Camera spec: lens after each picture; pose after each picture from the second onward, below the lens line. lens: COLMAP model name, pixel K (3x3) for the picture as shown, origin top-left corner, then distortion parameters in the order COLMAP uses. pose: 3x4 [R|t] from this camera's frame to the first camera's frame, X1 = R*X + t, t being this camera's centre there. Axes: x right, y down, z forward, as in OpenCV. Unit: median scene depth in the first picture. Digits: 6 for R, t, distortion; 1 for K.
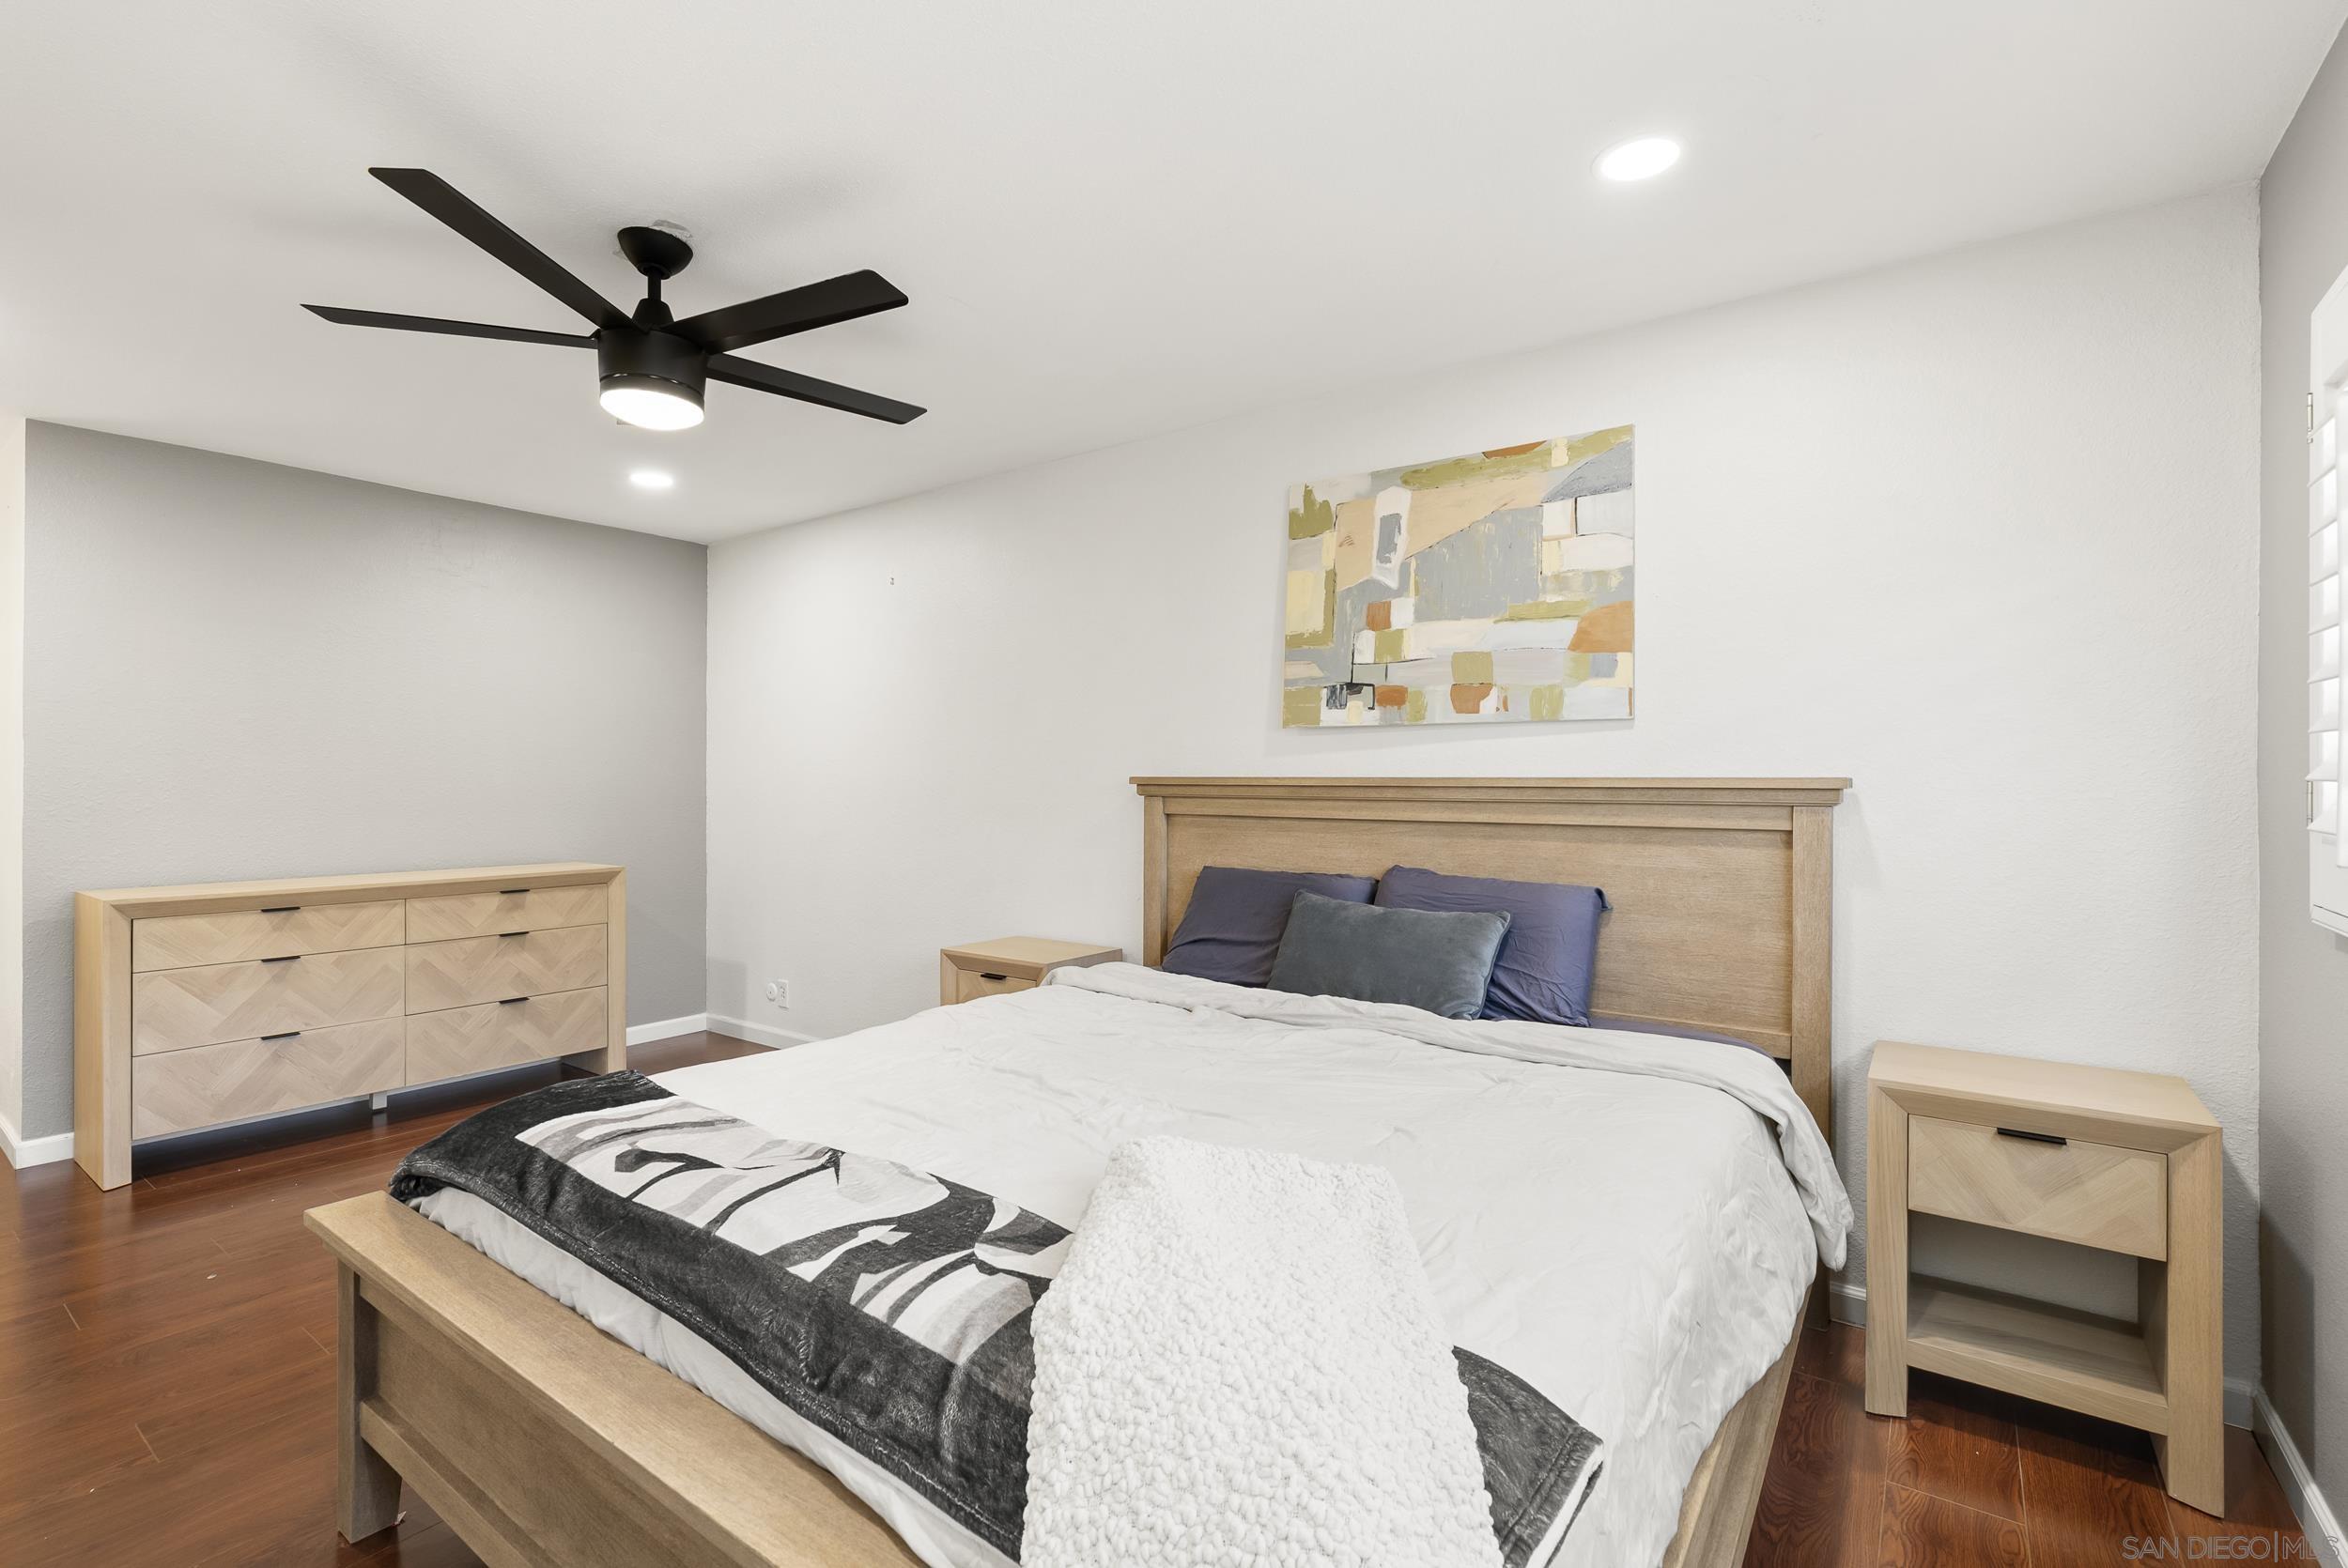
lens RADIAL K [[1070.3, 0, 1176.3], [0, 1070.3, 792.6], [0, 0, 1]] dist [-0.003402, 0.001891]
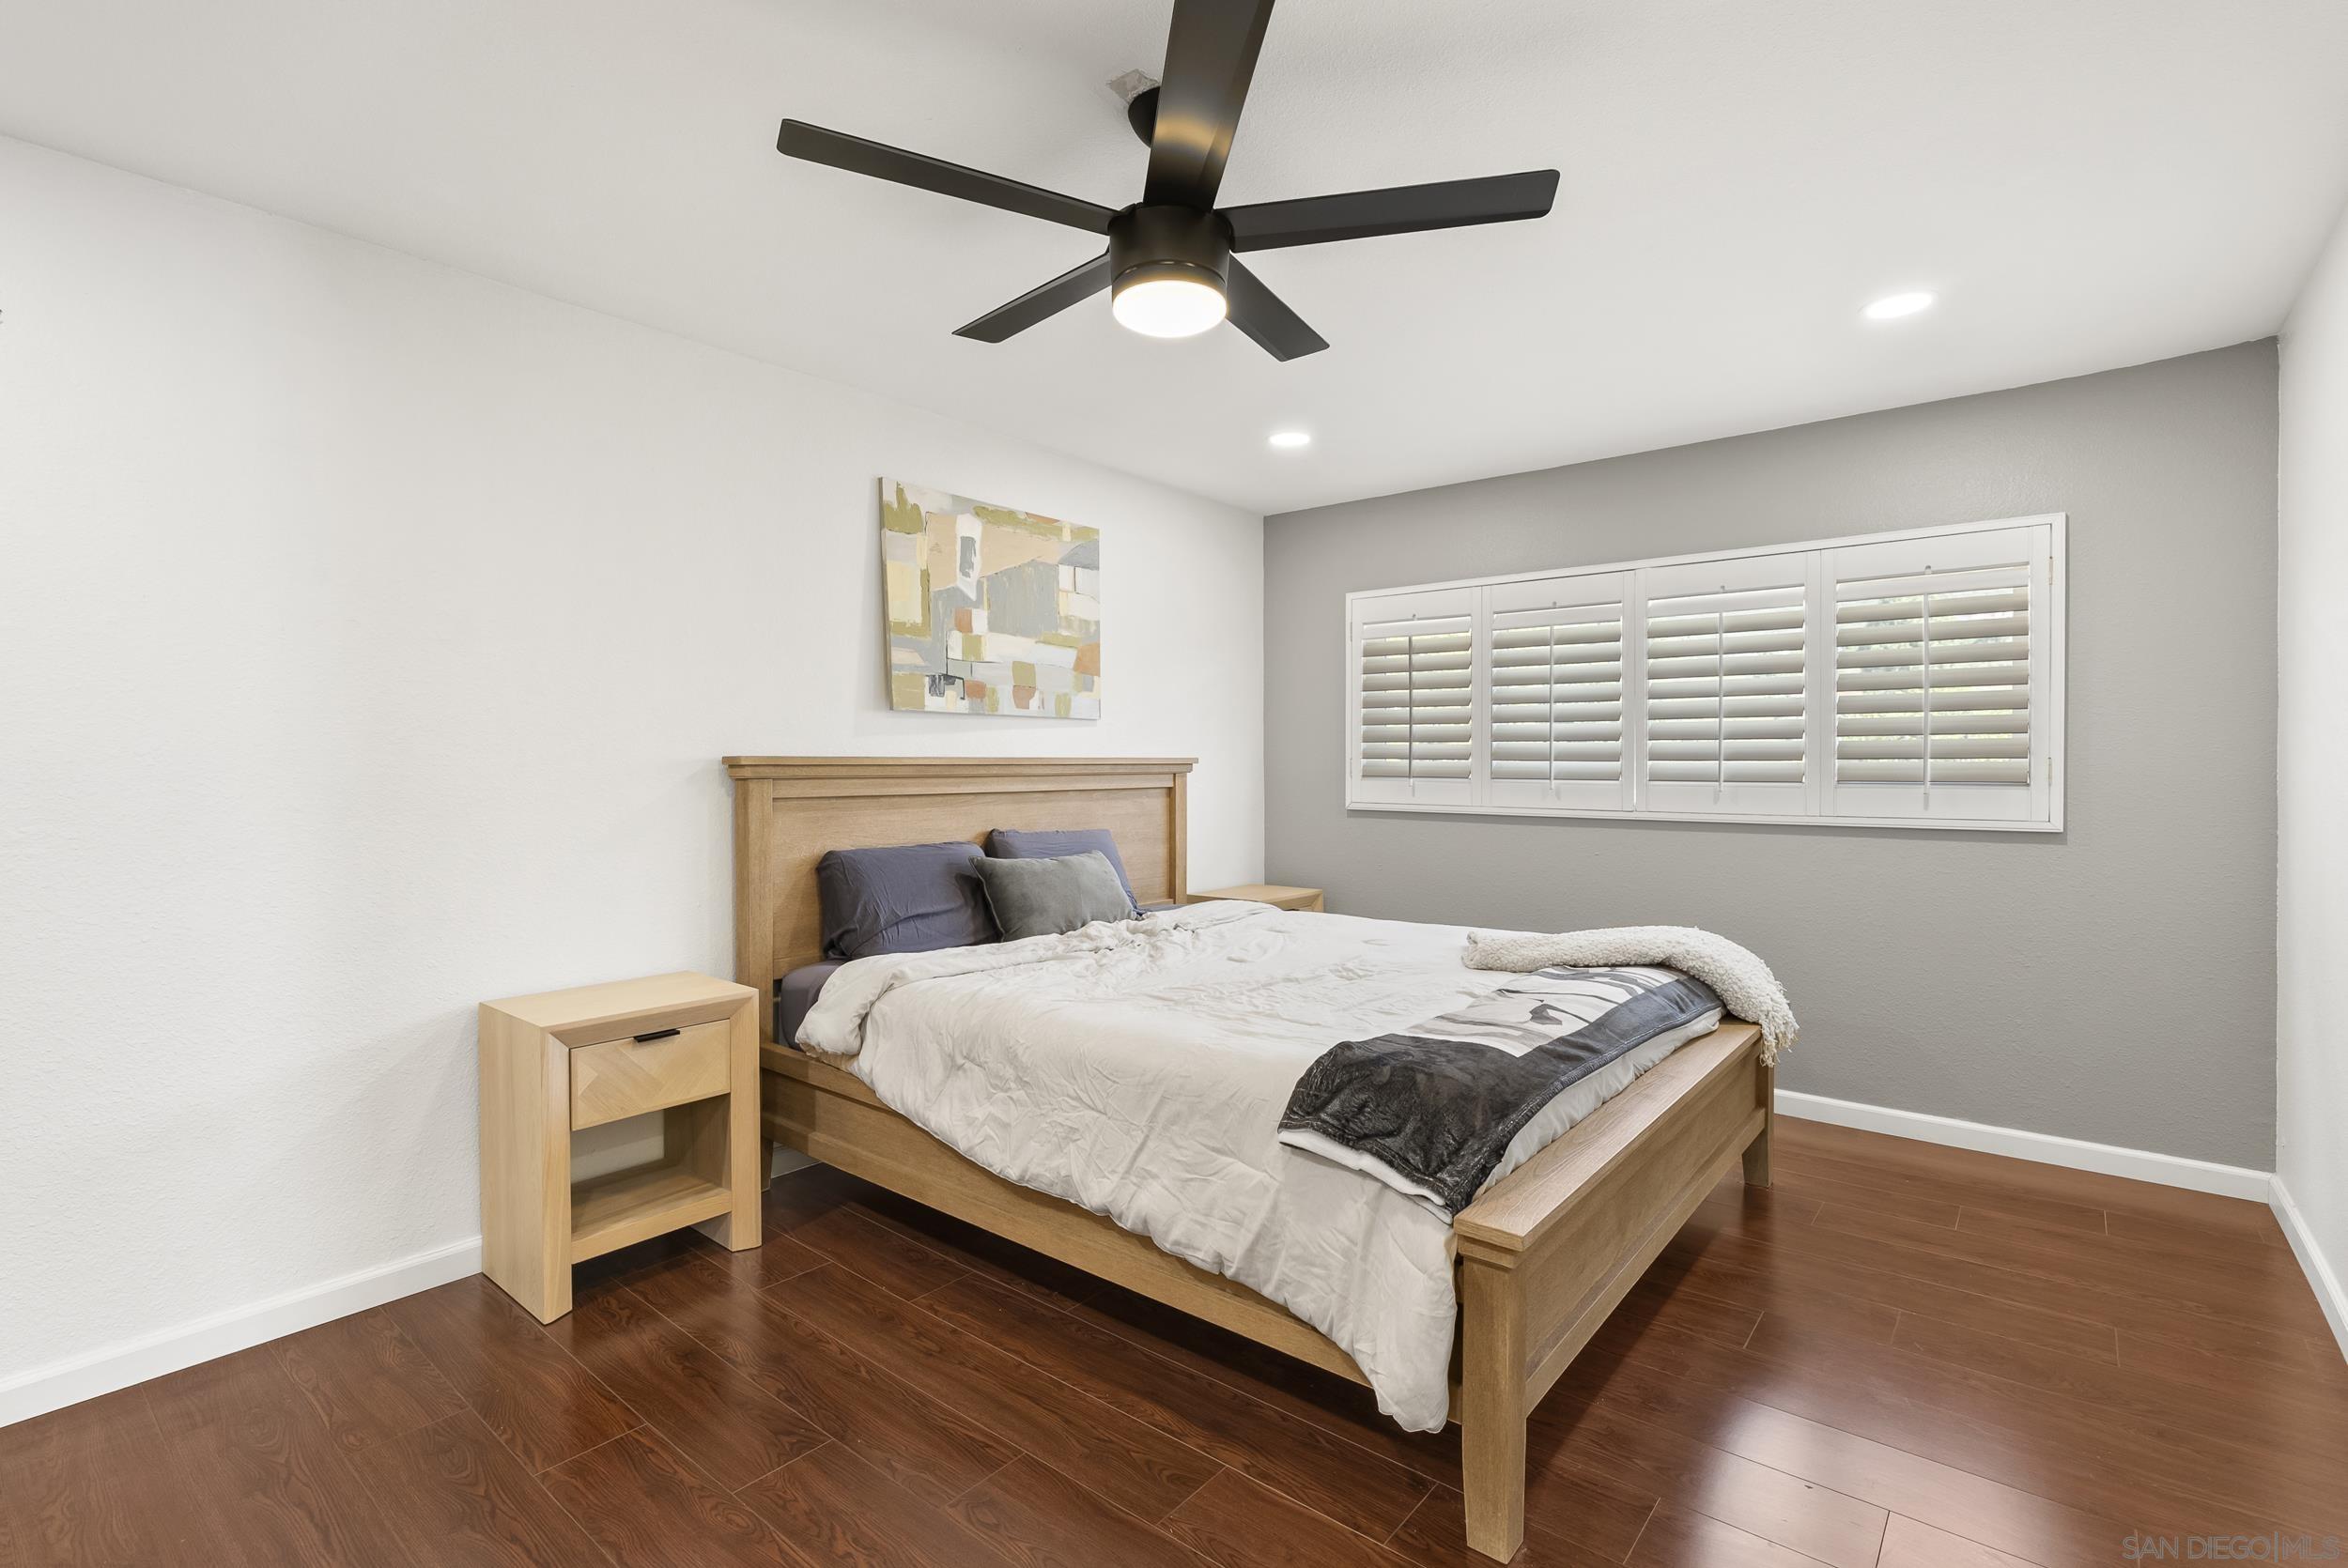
lens RADIAL K [[1070.3, 0, 1184.6], [0, 1070.3, 778.9], [0, 0, 1]] dist [-0.003402, 0.001891]
pose [[0.060011, -0.023159, 0.997929, -0.987708], [0.007720, 0.999712, 0.022736, -0.015422], [-0.998168, 0.006340, 0.060173, 0.693058]]
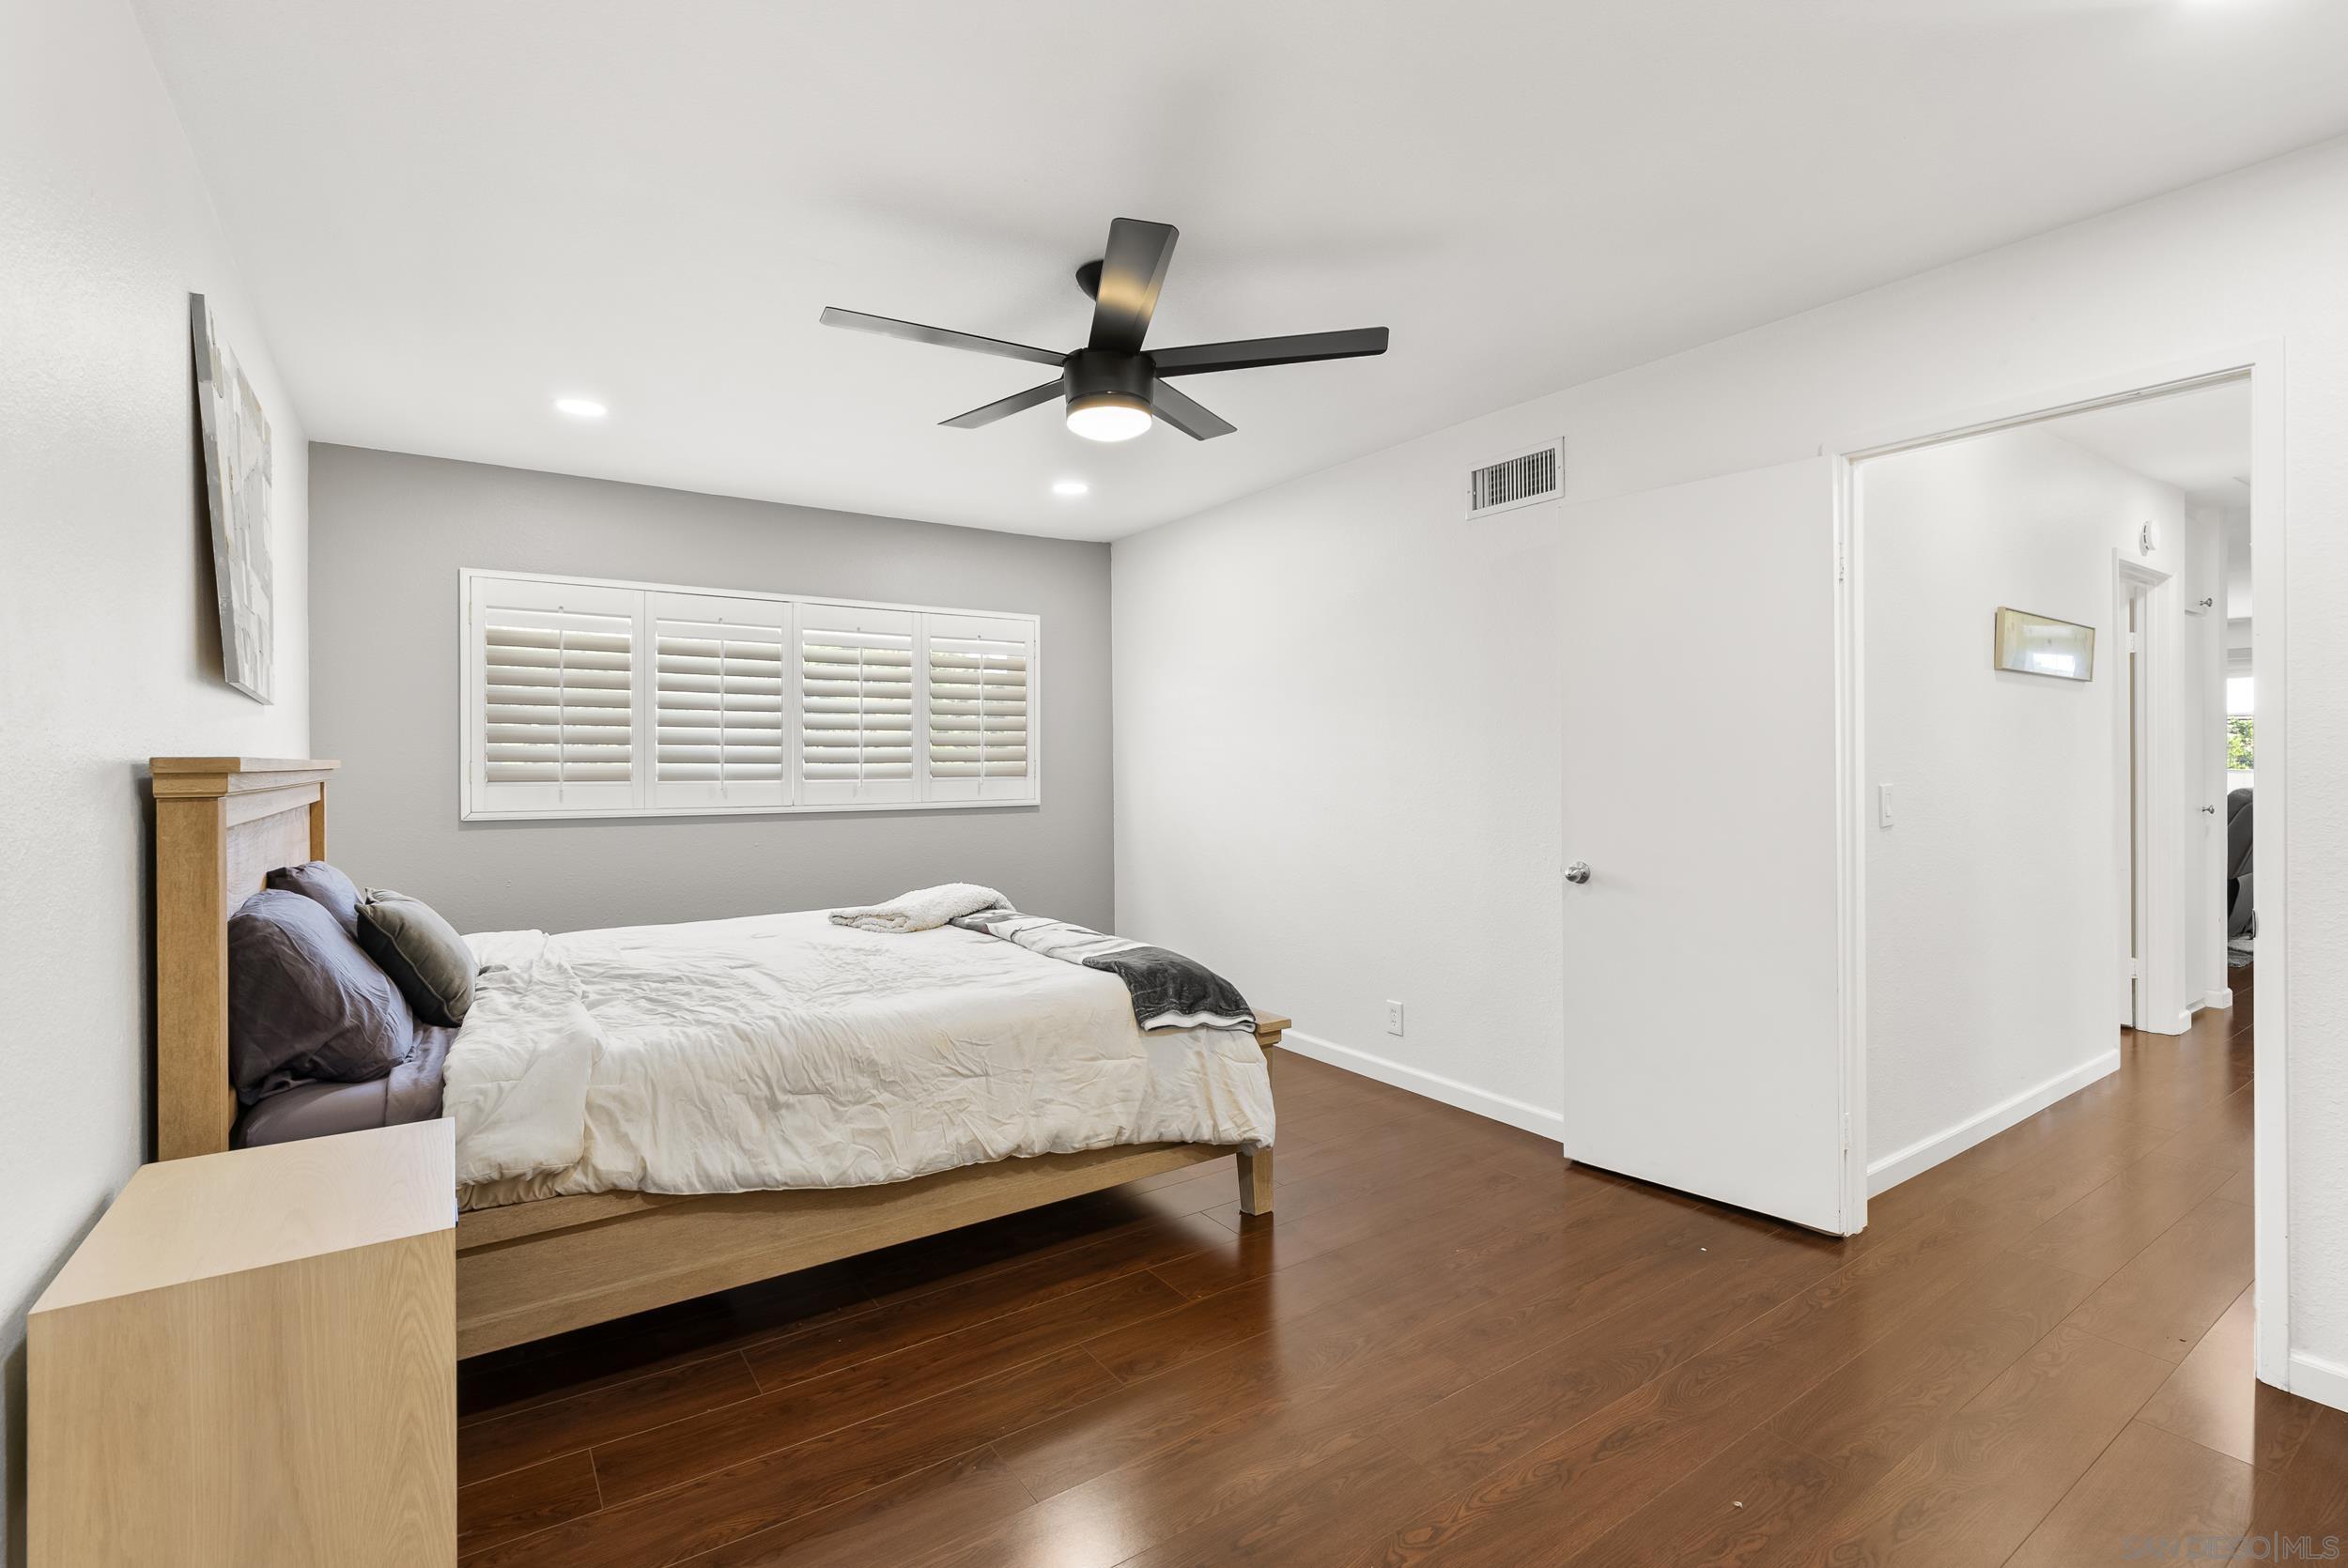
lens RADIAL K [[1070.3, 0, 1164.1], [0, 1070.3, 768.8], [0, 0, 1]] dist [-0.003402, 0.001891]
pose [[-0.938890, -0.006986, 0.344147, -0.689257], [-0.001345, 0.999861, 0.016625, -0.021340], [-0.344216, 0.015146, -0.938768, 1.495716]]
